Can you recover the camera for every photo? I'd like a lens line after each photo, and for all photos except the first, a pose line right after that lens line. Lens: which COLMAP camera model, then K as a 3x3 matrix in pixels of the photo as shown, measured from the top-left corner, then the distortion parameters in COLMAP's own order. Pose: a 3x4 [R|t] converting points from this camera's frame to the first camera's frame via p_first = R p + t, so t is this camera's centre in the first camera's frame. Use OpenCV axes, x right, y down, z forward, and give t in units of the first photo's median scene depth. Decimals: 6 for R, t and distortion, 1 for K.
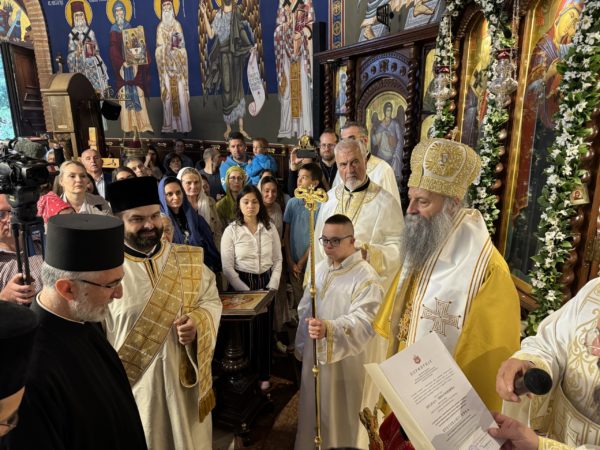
lens RADIAL K [[452.7, 0, 325.8], [0, 452.7, 227.4], [0, 0, 1]] dist [0.076387, -0.052045]
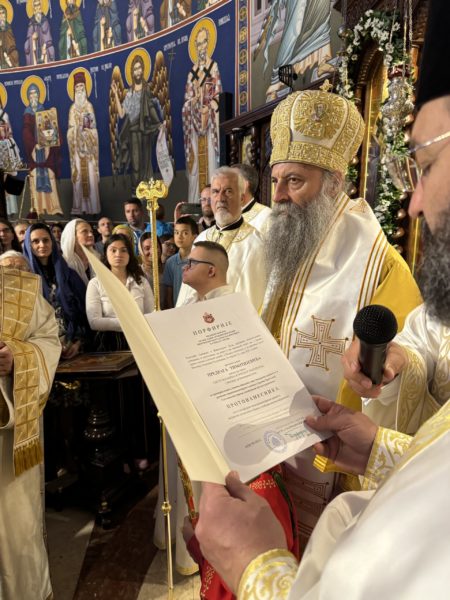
lens RADIAL K [[452.7, 0, 250.0], [0, 452.7, 301.0], [0, 0, 1]] dist [0.076387, -0.052045]
pose [[0.999655, 0.013483, -0.022528, 0.081111], [-0.015396, 0.996090, -0.086987, 0.093790], [0.021267, 0.087304, 0.995955, 0.088874]]
